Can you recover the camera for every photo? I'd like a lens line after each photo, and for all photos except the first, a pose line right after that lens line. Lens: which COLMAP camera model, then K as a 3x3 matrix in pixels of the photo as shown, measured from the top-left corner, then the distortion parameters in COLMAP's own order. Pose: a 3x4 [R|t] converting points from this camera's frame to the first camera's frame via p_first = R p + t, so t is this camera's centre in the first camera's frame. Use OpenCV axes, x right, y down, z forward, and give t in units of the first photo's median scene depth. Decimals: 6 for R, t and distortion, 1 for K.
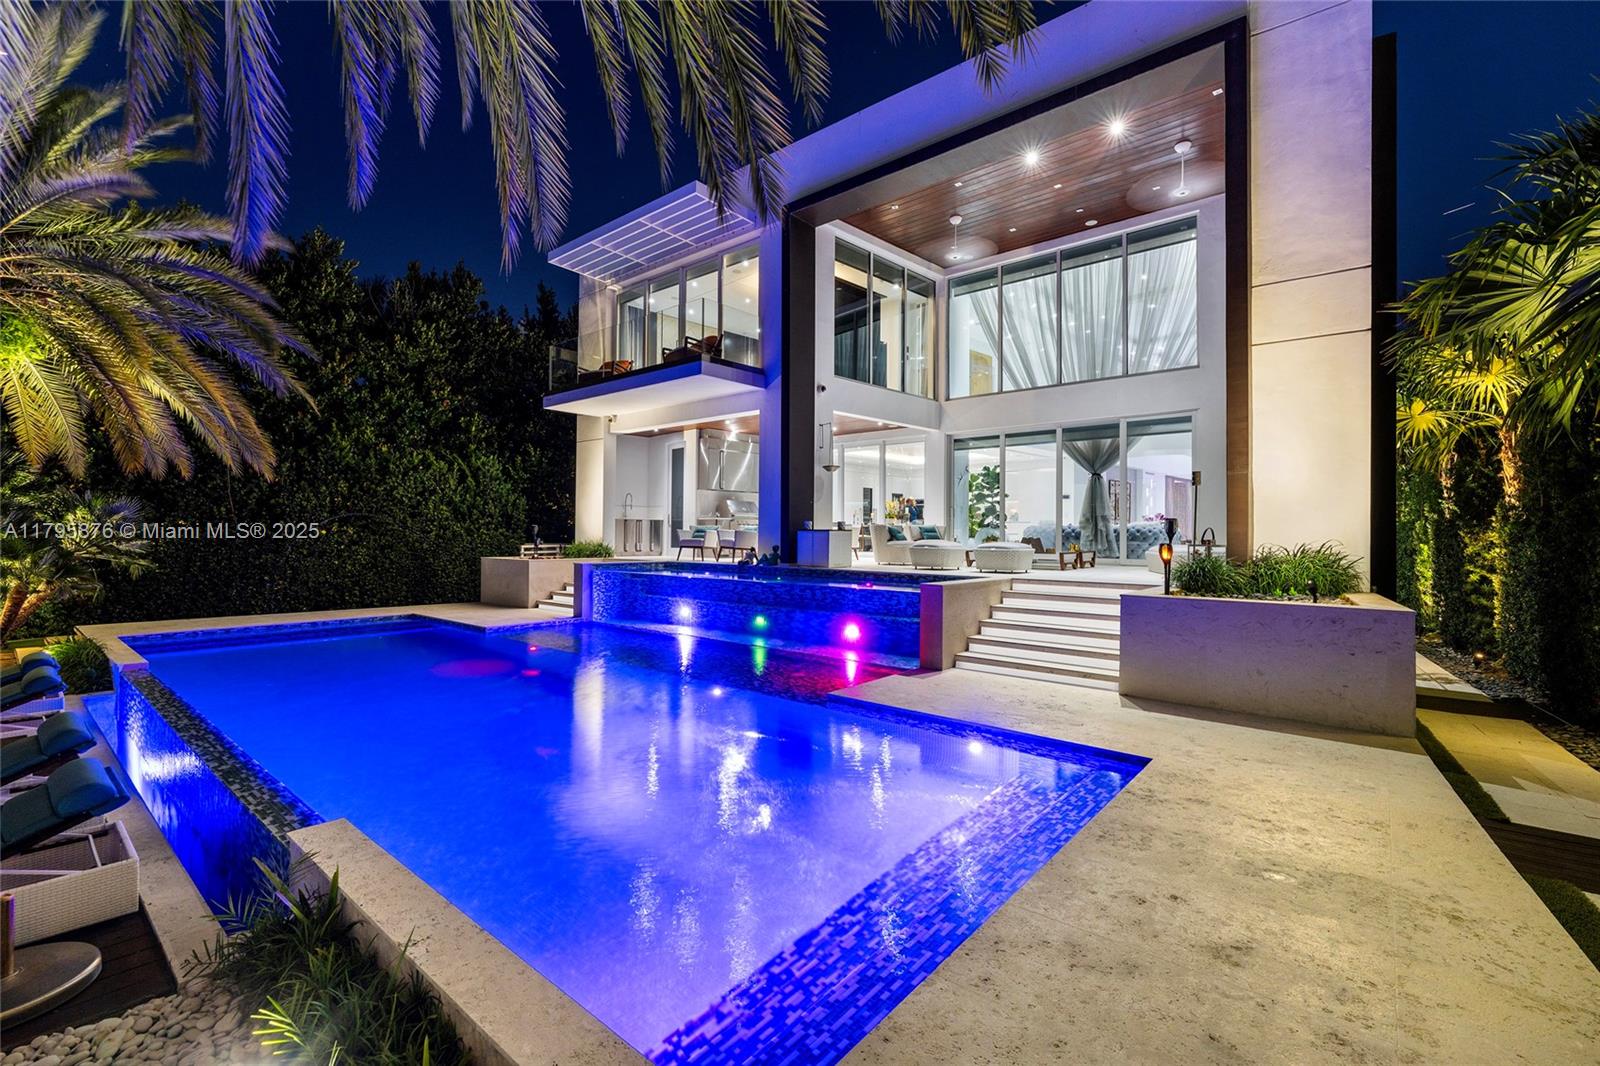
lens RADIAL K [[689.5, 0, 831.9], [0, 689.5, 528.0], [0, 0, 1]] dist [-0.003378, -0.000175]
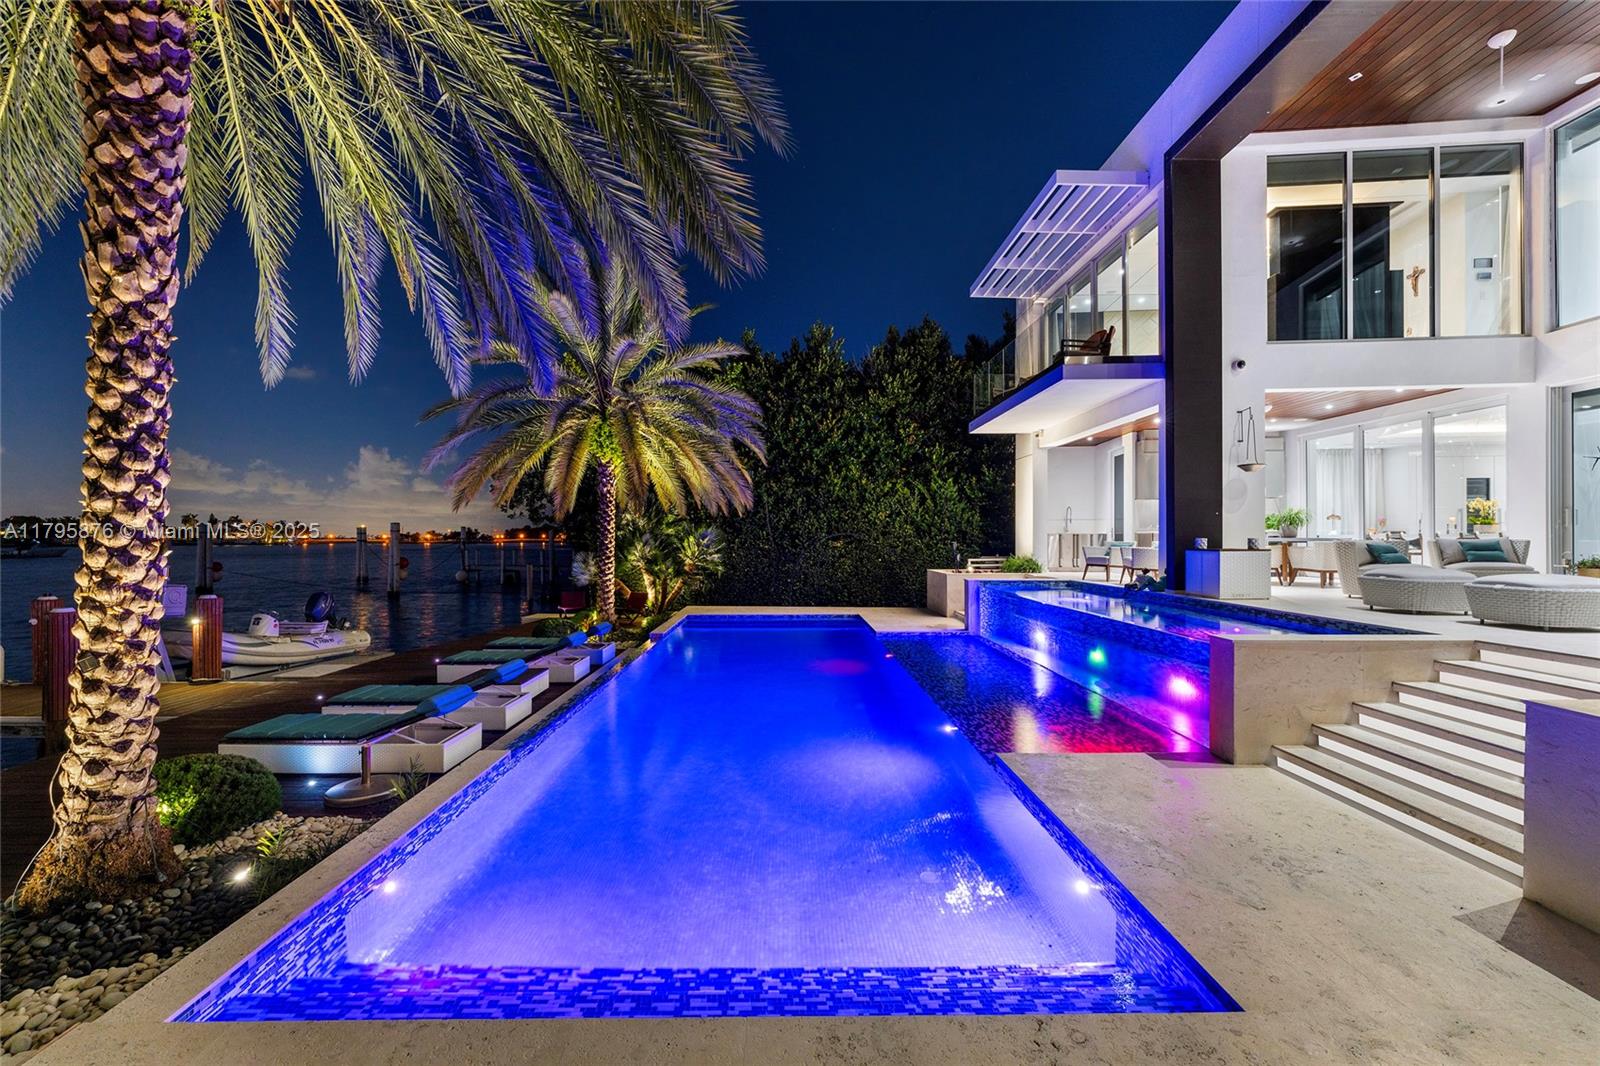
lens RADIAL K [[660.6, 0, 801.9], [0, 660.6, 545.0], [0, 0, 1]] dist [-0.002512, 0.000252]
pose [[0.634716, 0.001617, -0.772743, 0.219118], [0.011940, 0.999858, 0.011899, -0.014317], [0.772653, -0.016779, 0.634607, 0.138208]]
